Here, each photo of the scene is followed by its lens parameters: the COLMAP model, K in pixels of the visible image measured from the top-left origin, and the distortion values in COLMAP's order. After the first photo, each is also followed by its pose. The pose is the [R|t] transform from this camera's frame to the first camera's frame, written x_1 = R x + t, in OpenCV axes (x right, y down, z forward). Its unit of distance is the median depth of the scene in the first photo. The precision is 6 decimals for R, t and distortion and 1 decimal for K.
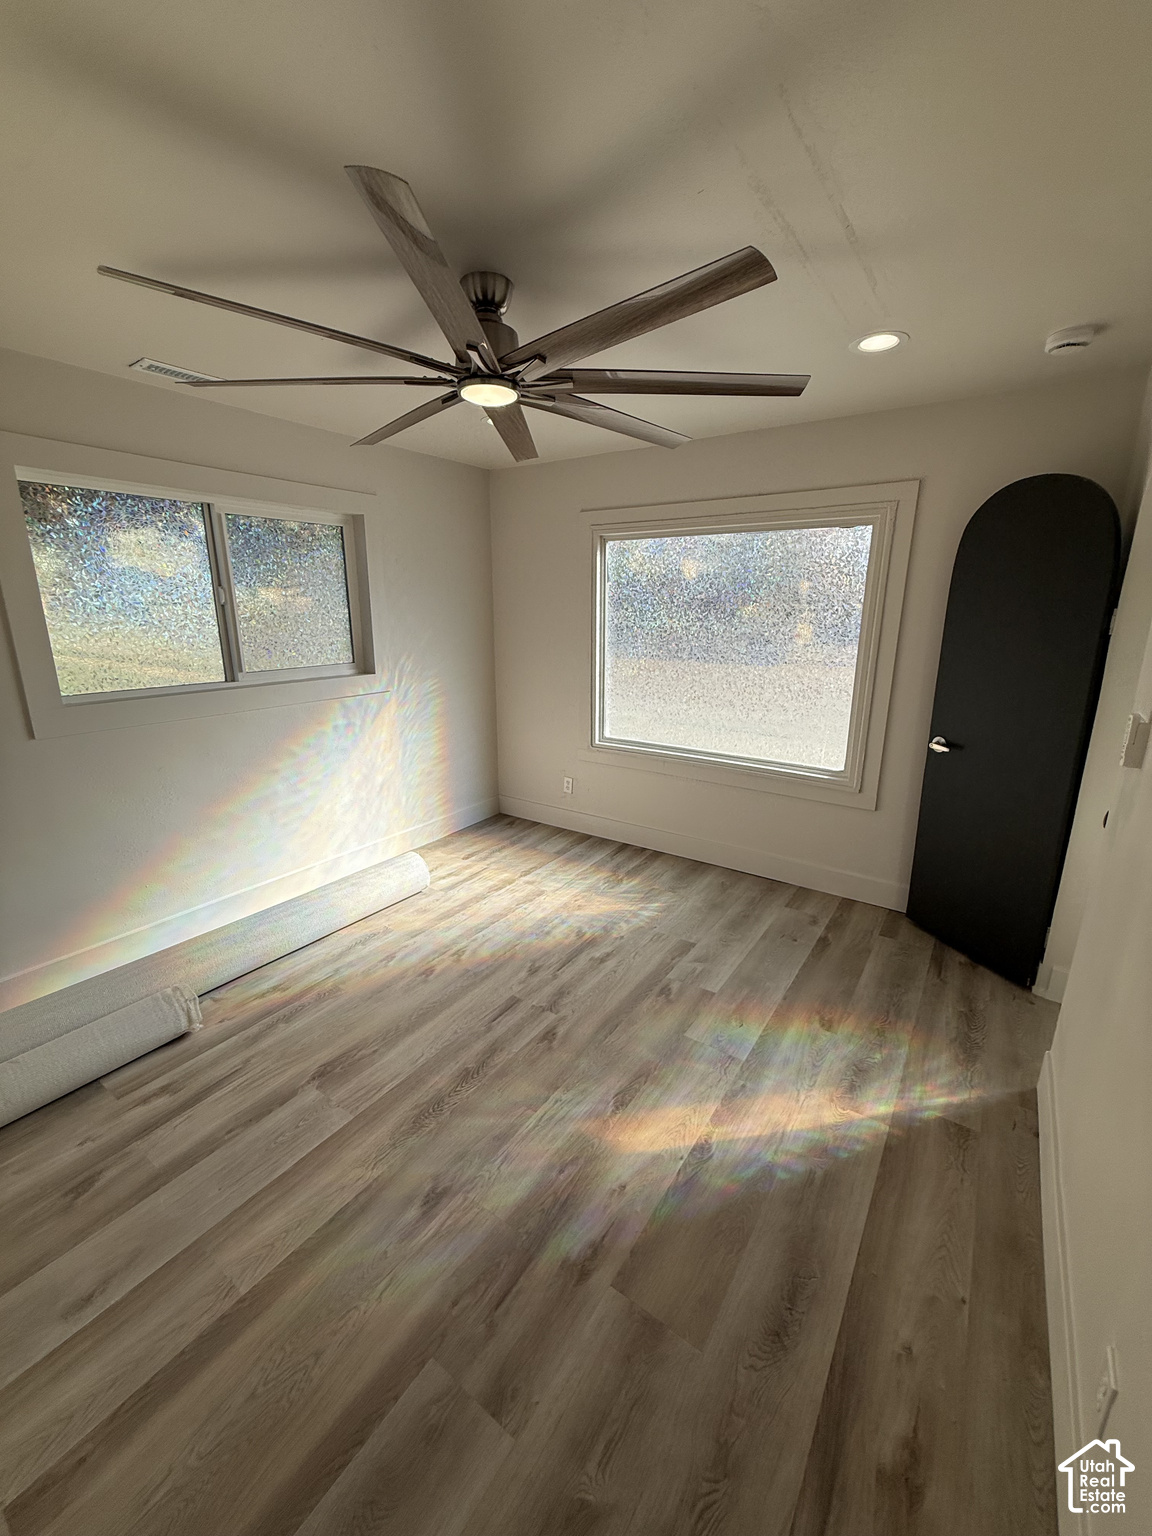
lens RADIAL K [[618.5, 0, 569.4], [0, 618.5, 755.3], [0, 0, 1]] dist [0.000701, 0.000596]
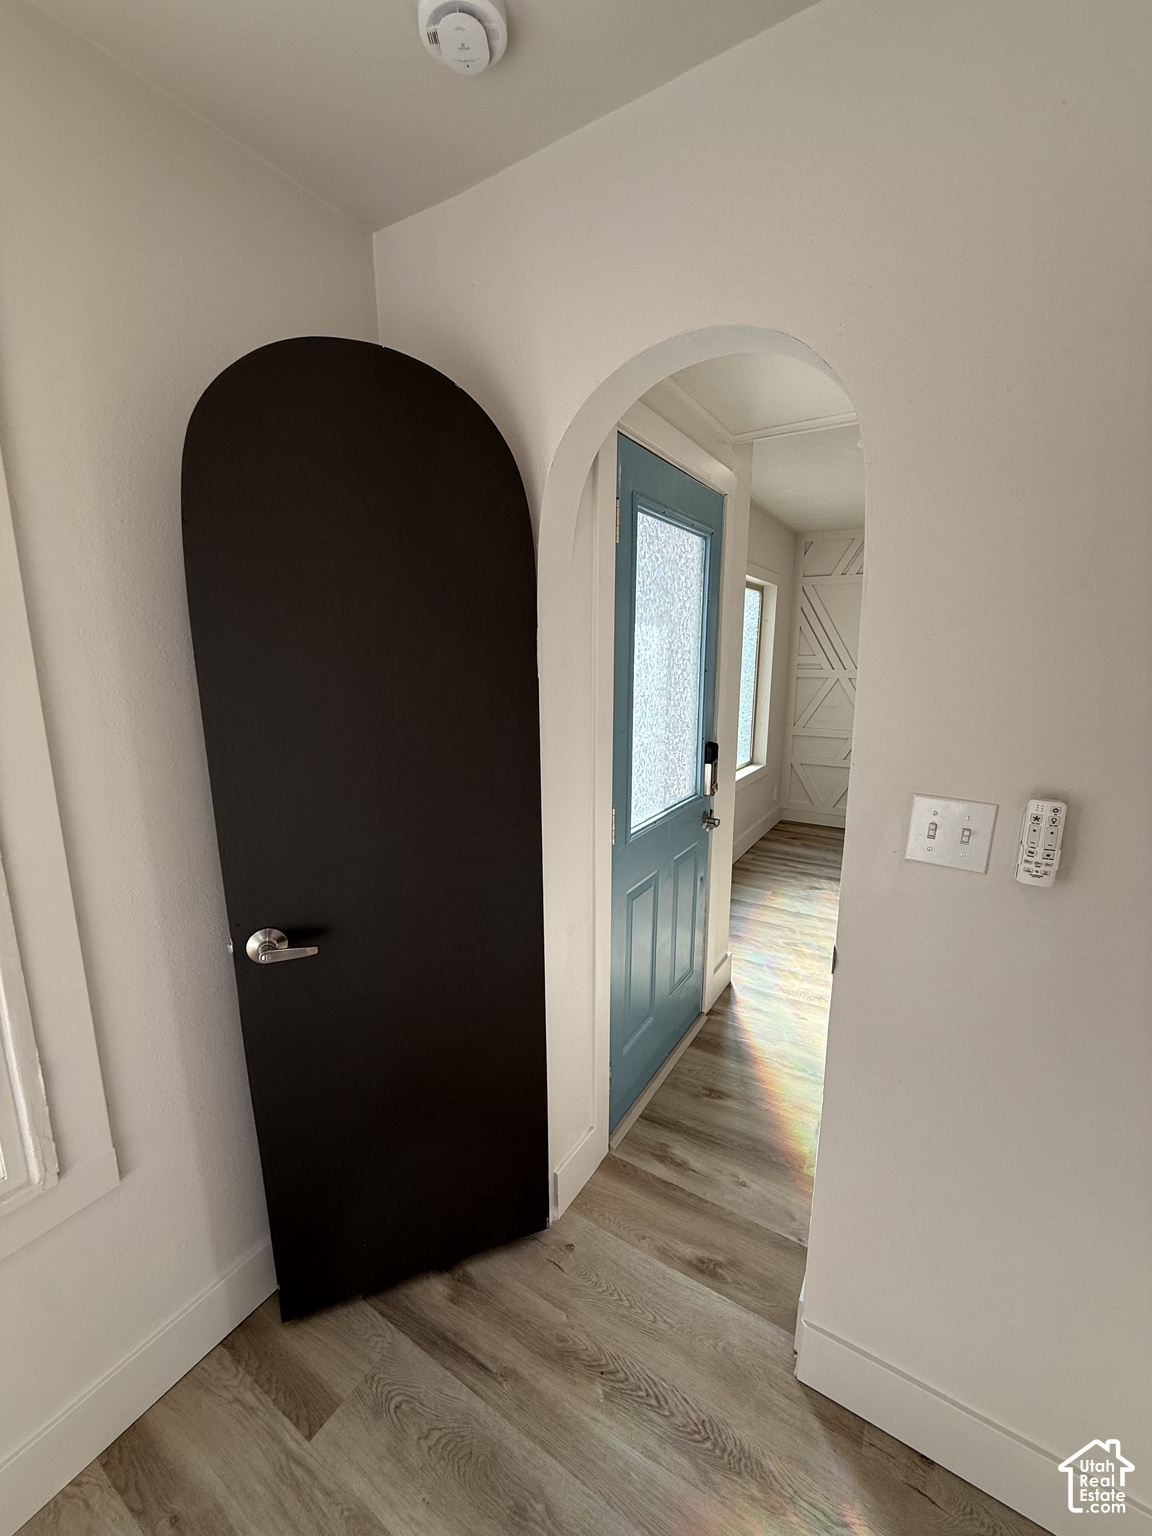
lens RADIAL K [[608.5, 0, 579.0], [0, 608.5, 764.3], [0, 0, 1]] dist [-0.000433, 0.000463]
pose [[-0.048912, -0.191692, 0.980236, 0.237878], [0.233703, 0.951970, 0.197826, -0.195478], [-0.971077, 0.238761, -0.001764, 0.898619]]
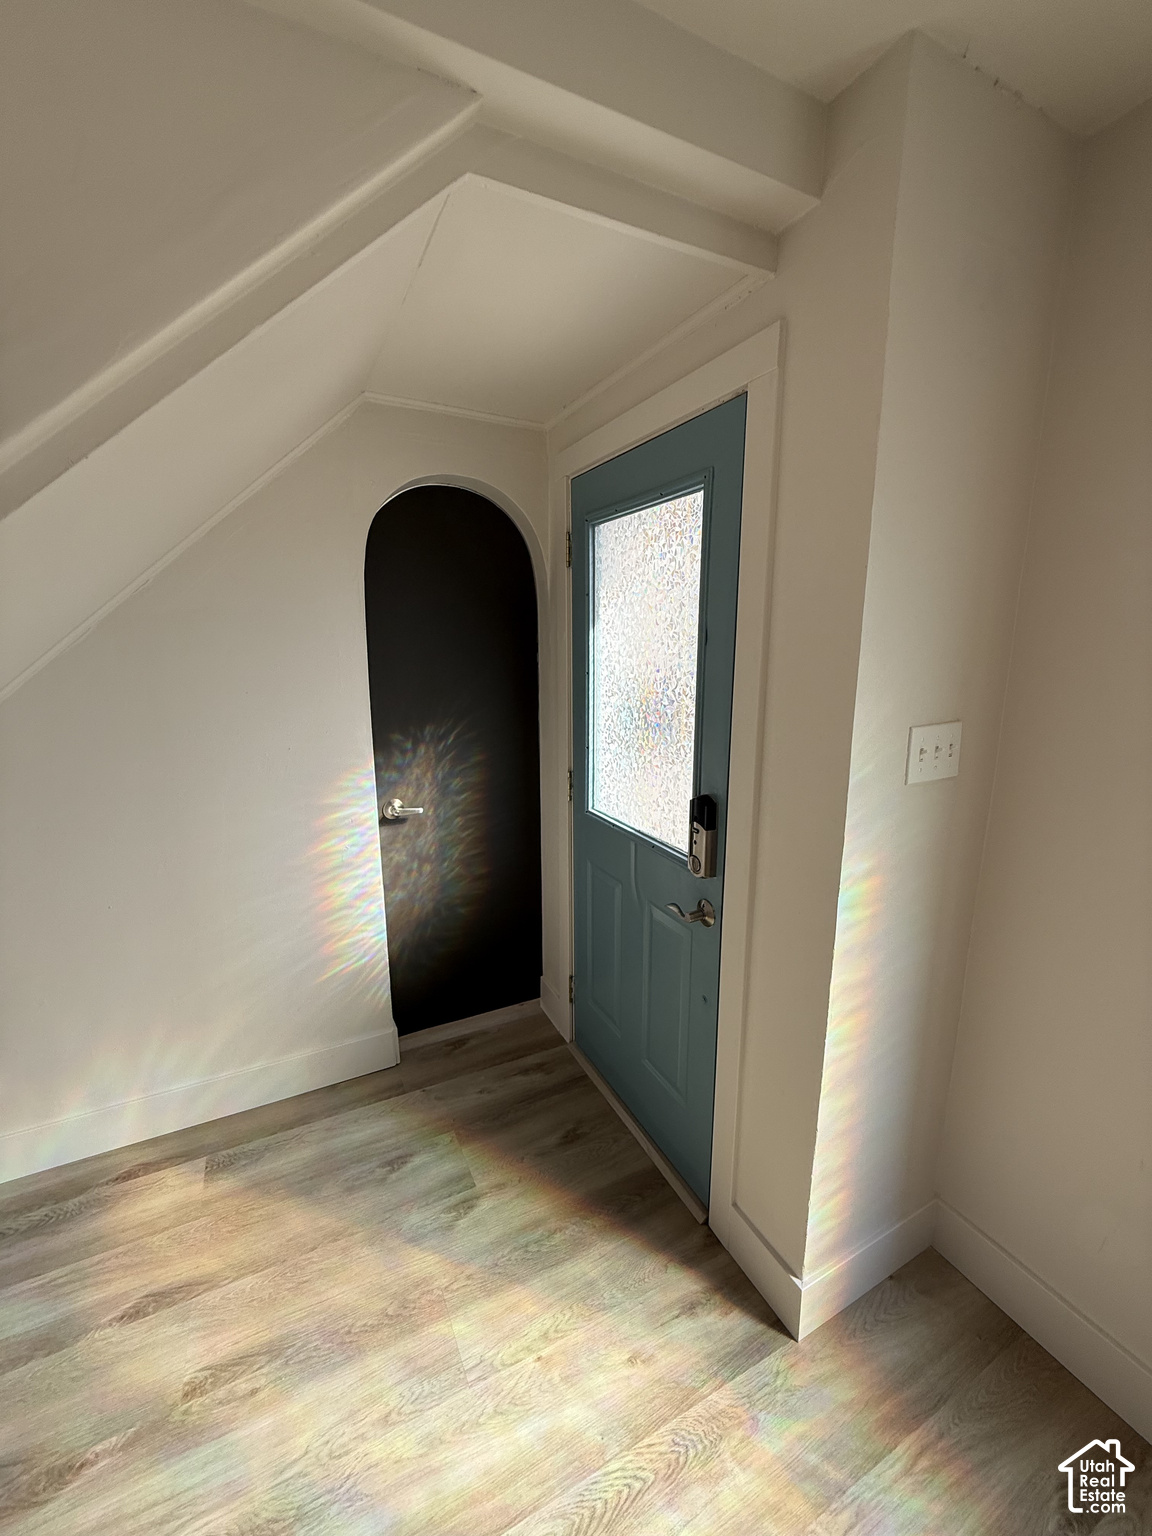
lens RADIAL K [[618.5, 0, 569.4], [0, 618.5, 755.3], [0, 0, 1]] dist [0.000701, 0.000596]
pose [[0.878153, 0.088225, -0.470175, 1.313960], [-0.109936, 0.993760, -0.018859, -0.007820], [0.465577, 0.068250, 0.882372, 0.082660]]
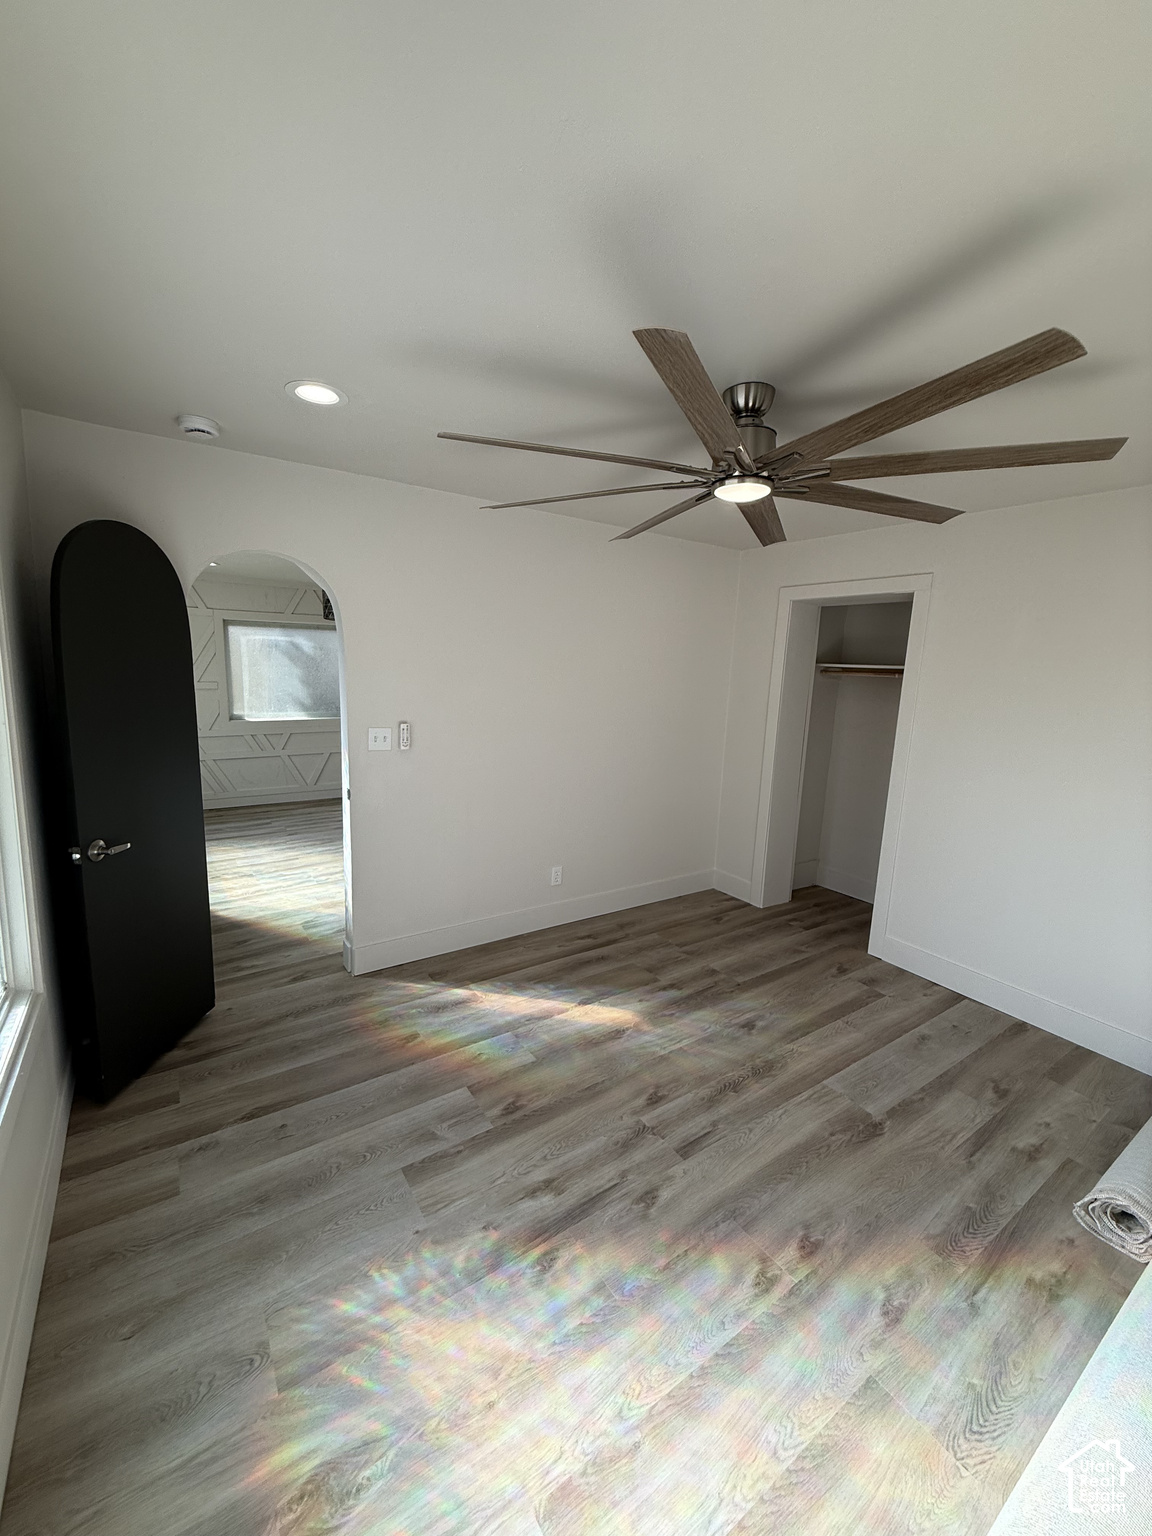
lens RADIAL K [[608.5, 0, 579.0], [0, 608.5, 764.3], [0, 0, 1]] dist [-0.000433, 0.000463]
pose [[-0.937480, -0.090159, 0.336159, -0.192655], [0.043566, 0.927868, 0.370354, -0.411553], [-0.345302, 0.361844, -0.865930, 1.626480]]
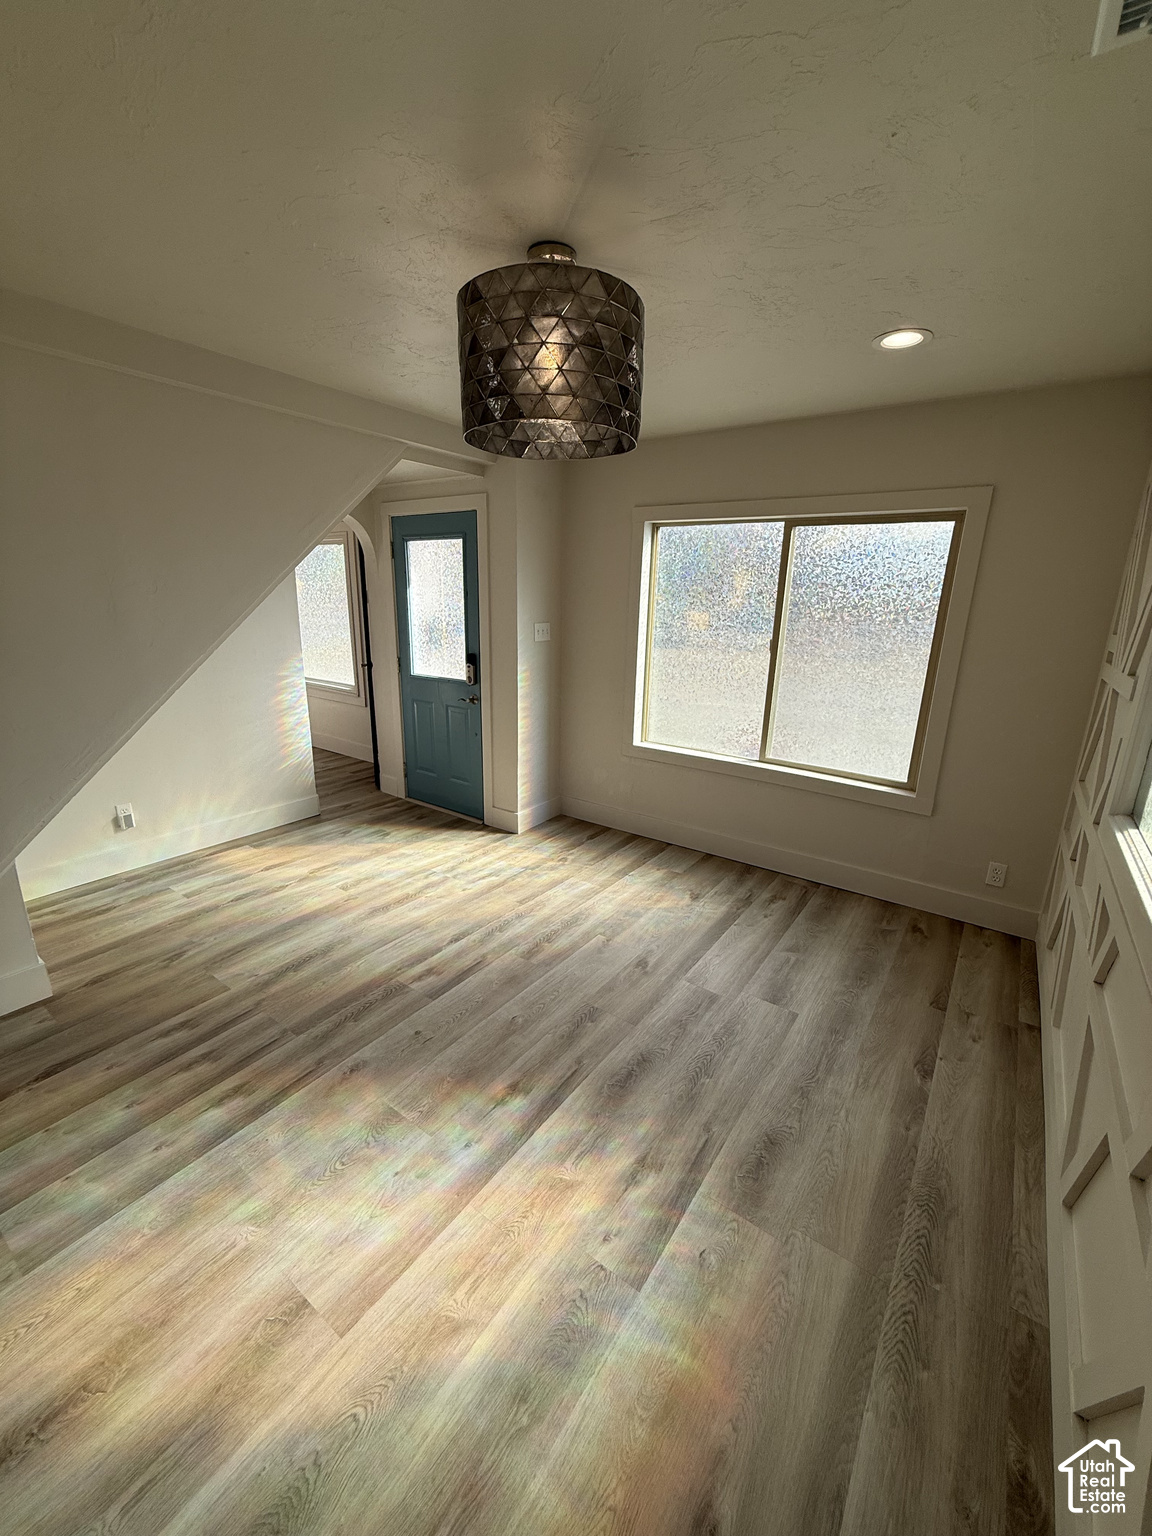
lens RADIAL K [[608.5, 0, 579.0], [0, 608.5, 764.3], [0, 0, 1]] dist [-0.000433, 0.000463]
pose [[0.999777, 0.021109, -0.000156, 1.442982], [-0.021095, 0.999319, 0.030267, 0.246621], [0.000795, -0.030257, 0.999542, -0.949644]]
